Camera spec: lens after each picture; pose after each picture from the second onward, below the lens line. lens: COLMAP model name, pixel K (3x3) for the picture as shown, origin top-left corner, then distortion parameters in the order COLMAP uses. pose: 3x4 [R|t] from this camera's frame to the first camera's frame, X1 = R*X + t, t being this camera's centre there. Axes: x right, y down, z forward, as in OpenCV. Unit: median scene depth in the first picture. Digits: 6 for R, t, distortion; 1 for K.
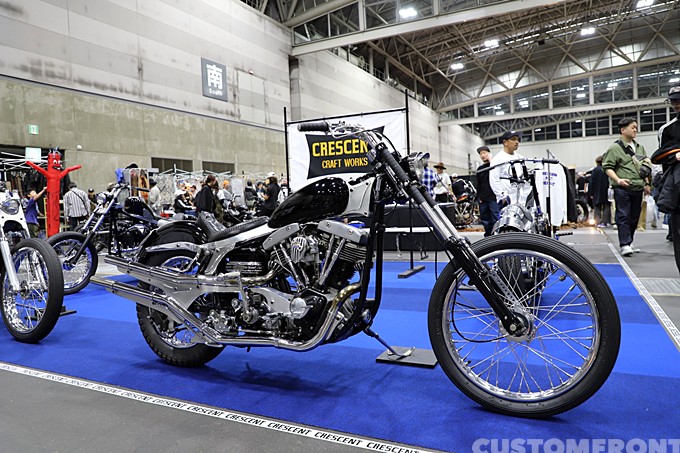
lens RADIAL K [[470.7, 0, 338.5], [0, 470.7, 225.4], [0, 0, 1]] dist [-0.042757, 0.019646]
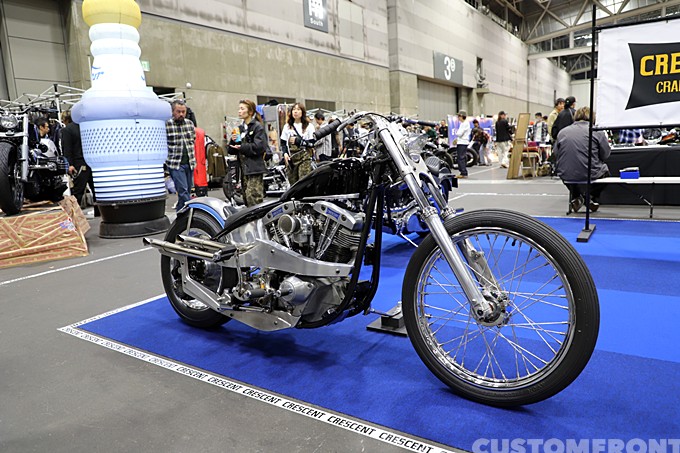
lens RADIAL K [[470.7, 0, 339.7], [0, 470.7, 223.3], [0, 0, 1]] dist [-0.042757, 0.019646]
pose [[0.992638, 0.014032, -0.120304, -0.110291], [0.000193, 0.993082, 0.117423, -0.003062], [0.121120, -0.116582, 0.985768, 0.067242]]
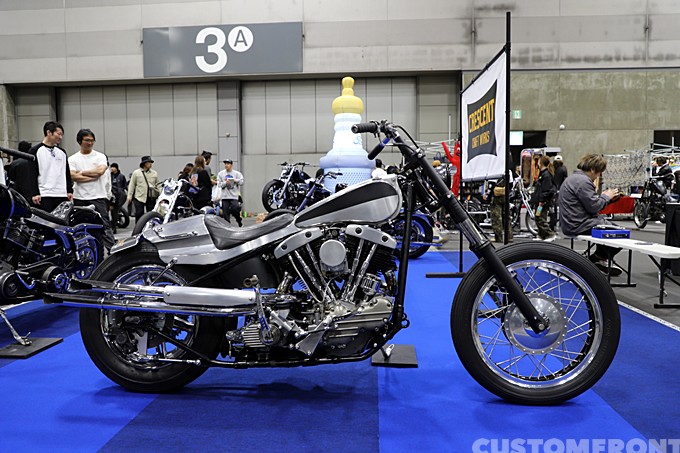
lens RADIAL K [[470.7, 0, 337.1], [0, 470.7, 212.2], [0, 0, 1]] dist [-0.042757, 0.019646]
pose [[0.379449, 0.077501, -0.921961, 0.147581], [-0.058227, 0.996510, 0.059803, -0.013983], [0.923379, 0.030991, 0.382637, 0.140775]]
